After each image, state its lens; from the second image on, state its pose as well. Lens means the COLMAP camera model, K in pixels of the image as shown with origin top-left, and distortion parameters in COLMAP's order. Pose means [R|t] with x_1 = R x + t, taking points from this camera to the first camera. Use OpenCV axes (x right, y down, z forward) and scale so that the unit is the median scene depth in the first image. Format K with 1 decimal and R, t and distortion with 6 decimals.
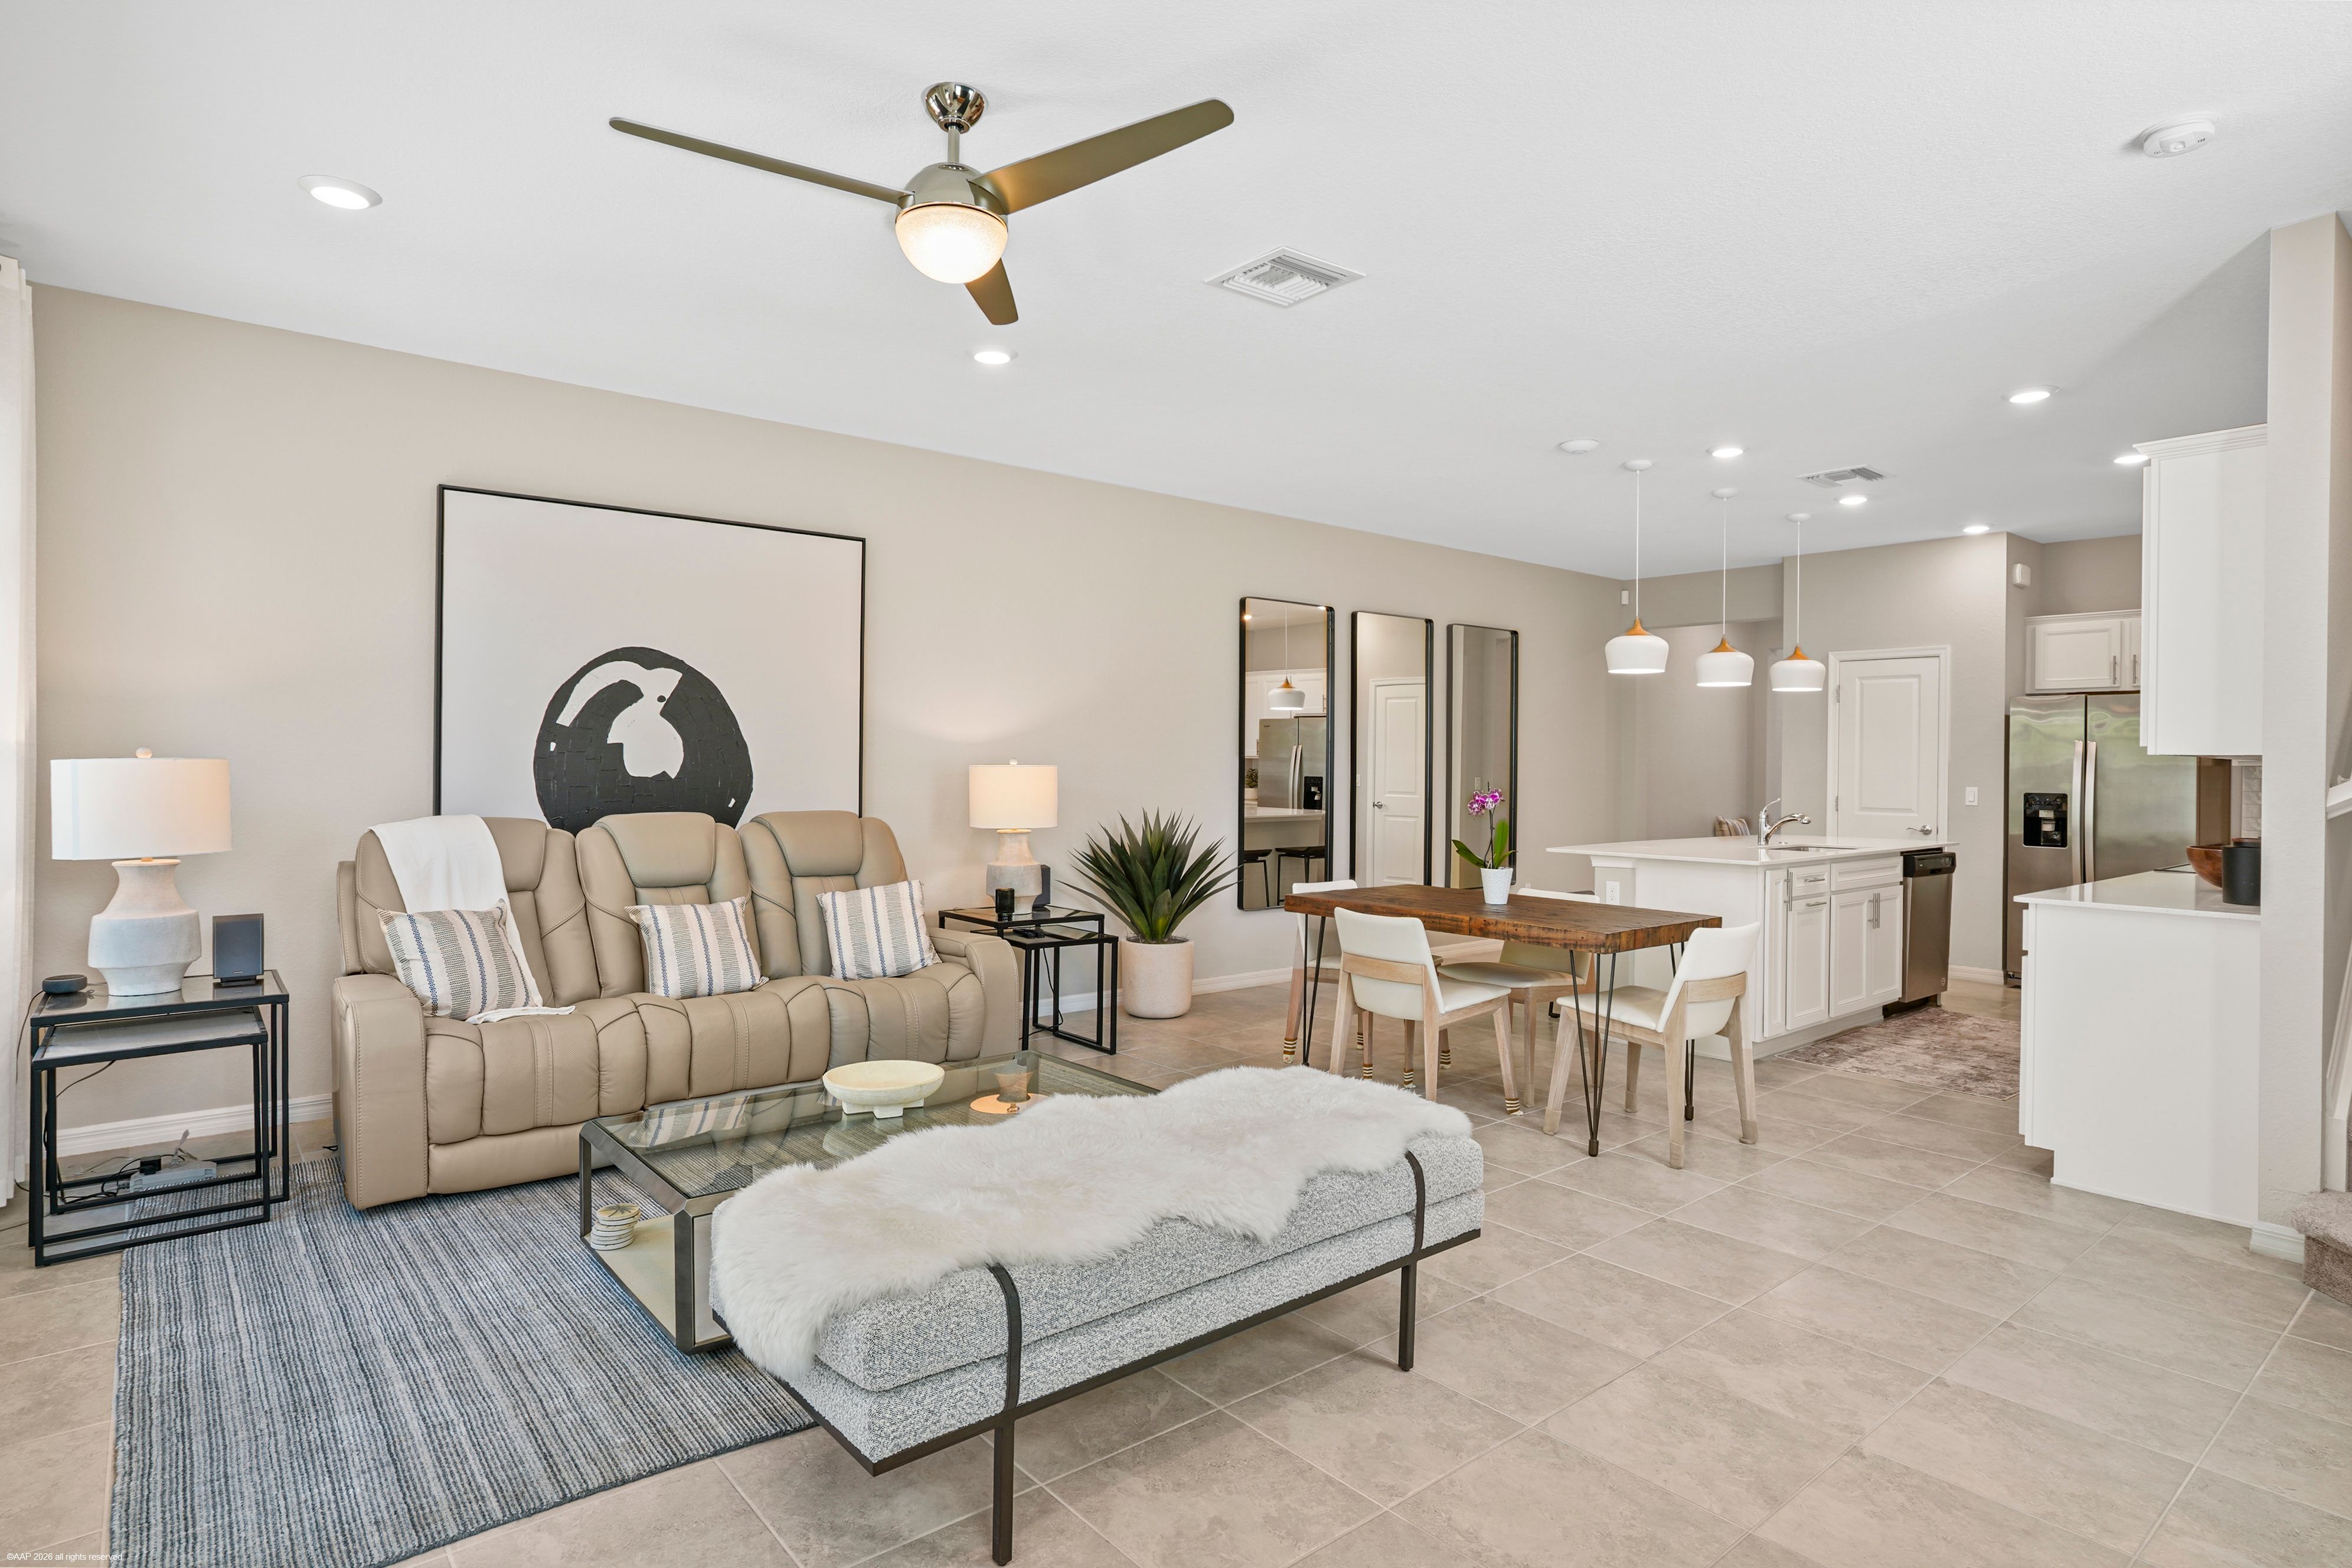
lens RADIAL K [[1253.1, 0, 1177.0], [0, 1253.1, 769.1], [0, 0, 1]] dist [-0.005907, -0.000279]
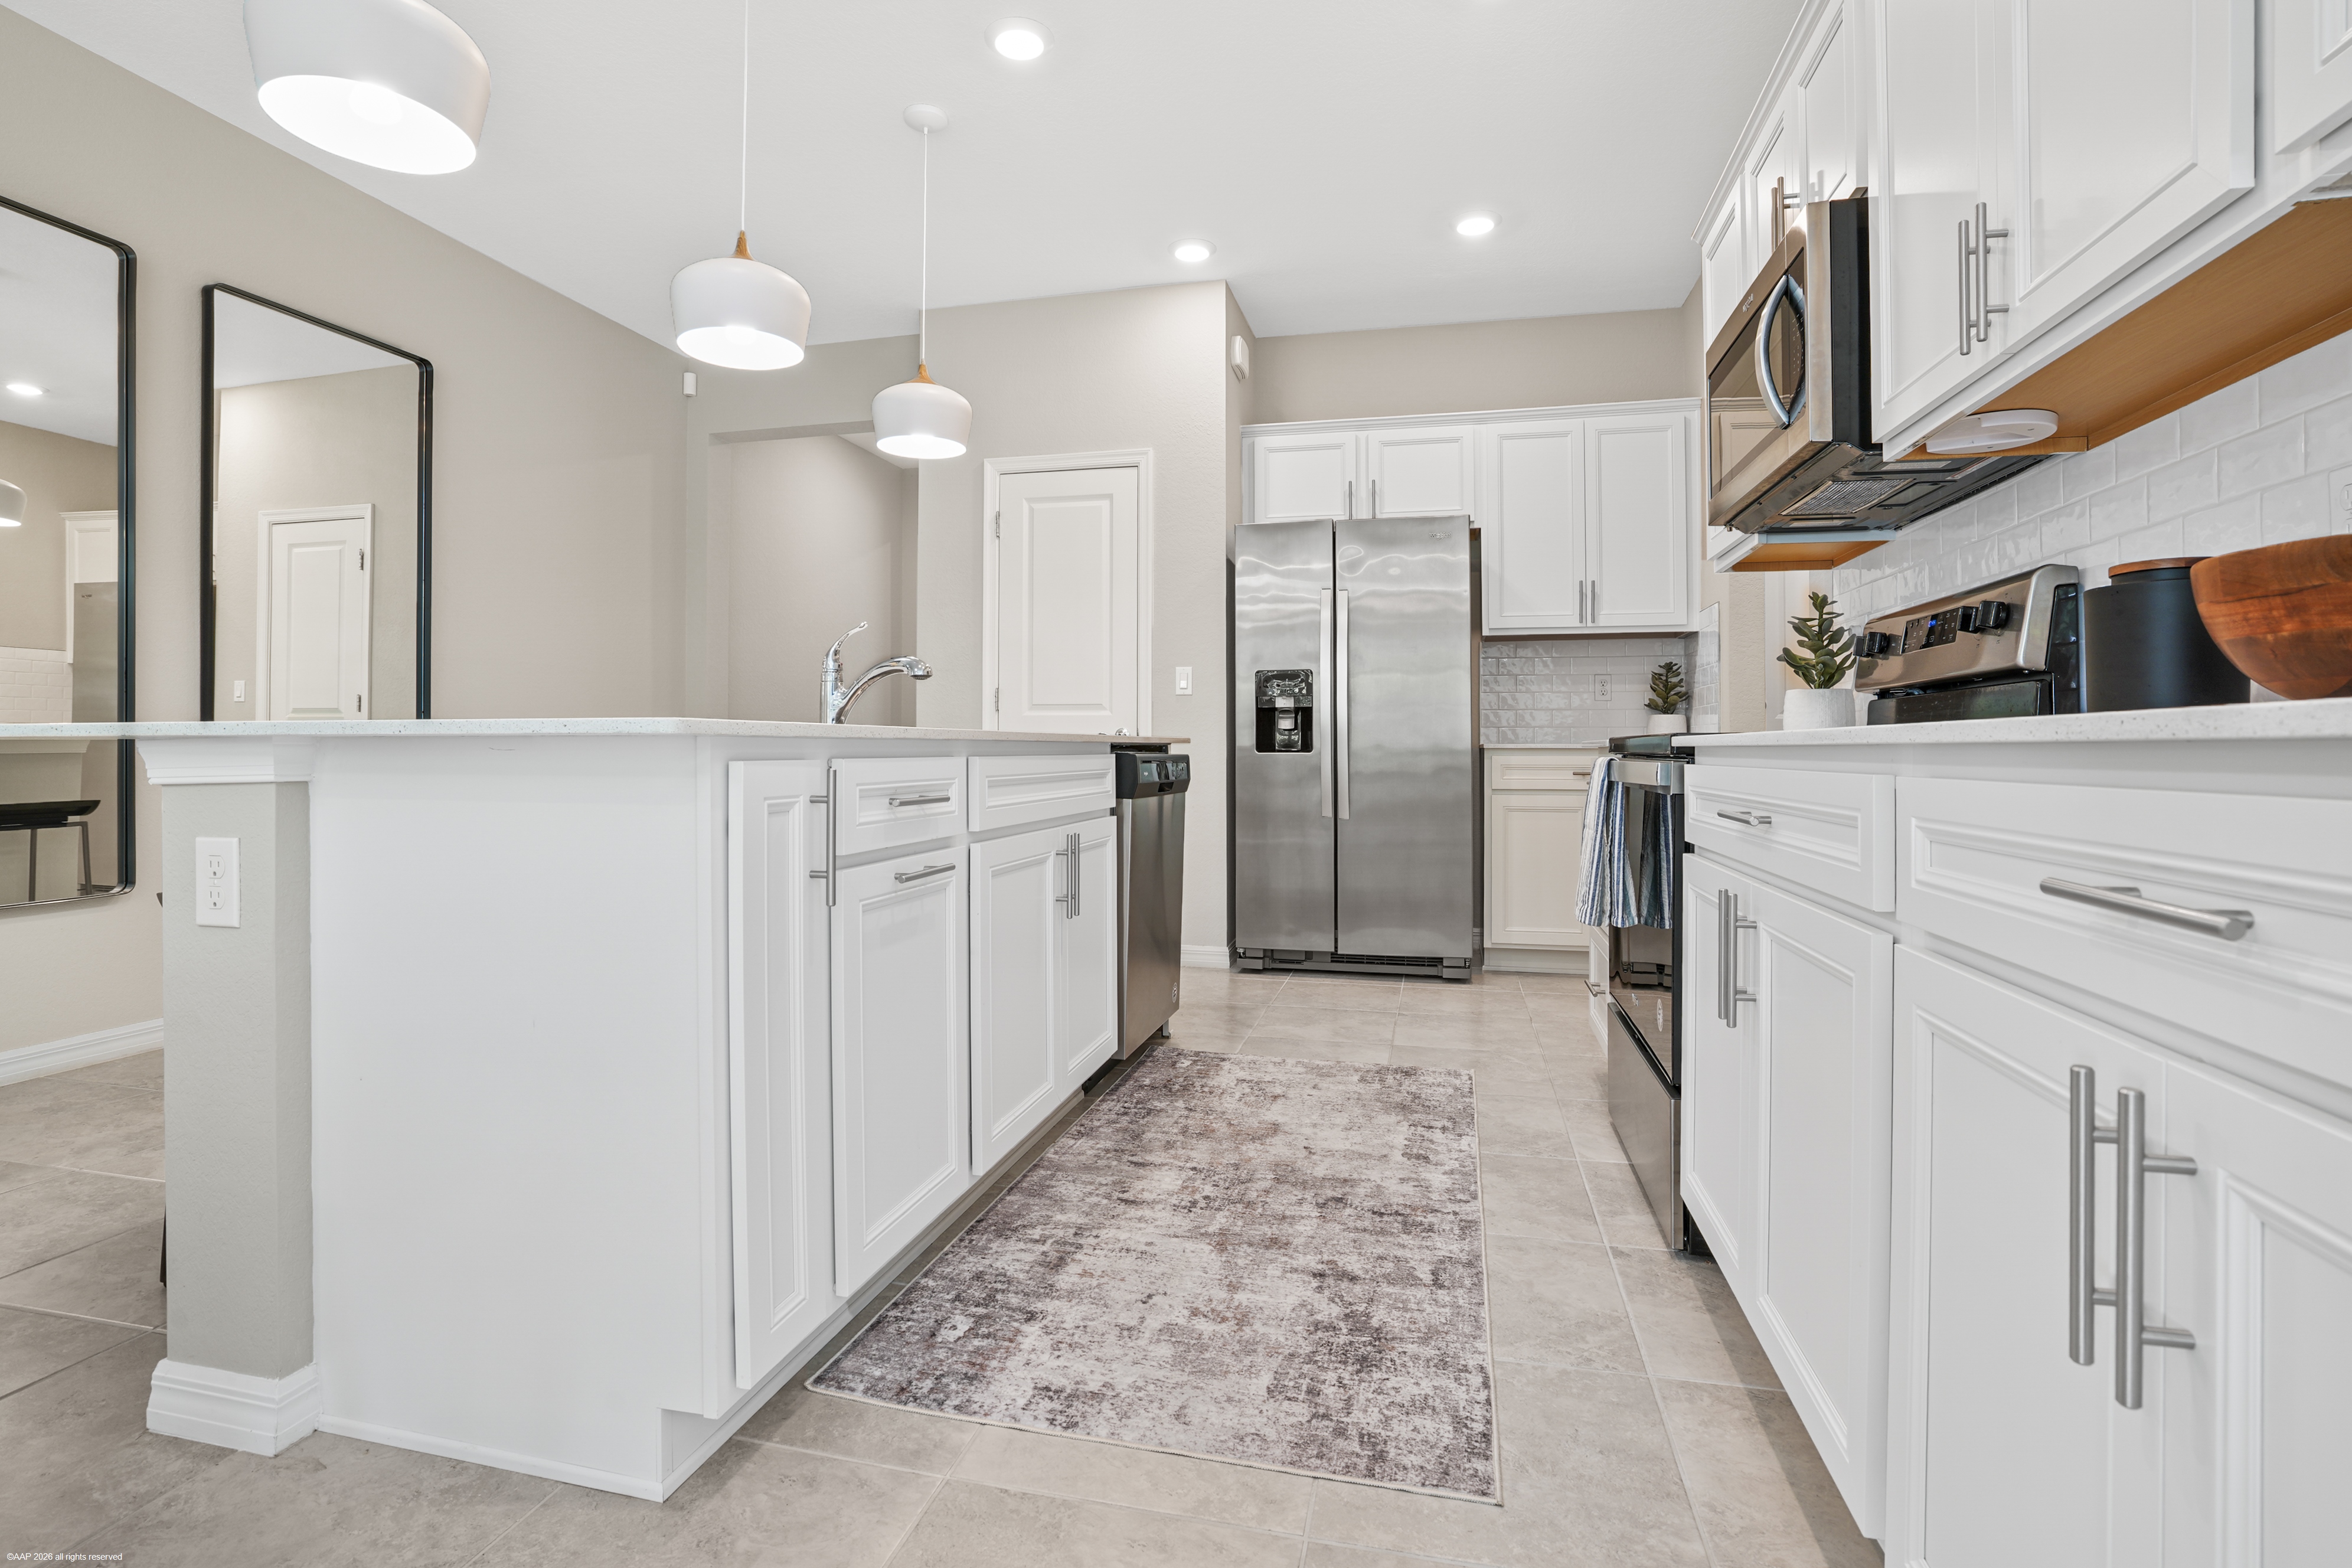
lens RADIAL K [[1130.9, 0, 1171.7], [0, 1130.9, 743.0], [0, 0, 1]] dist [-0.055962, 0.023870]
pose [[0.808147, -0.005298, 0.588957, 0.347067], [0.008306, 0.999963, -0.002402, 0.066932], [-0.588923, 0.006833, 0.808160, 0.644479]]
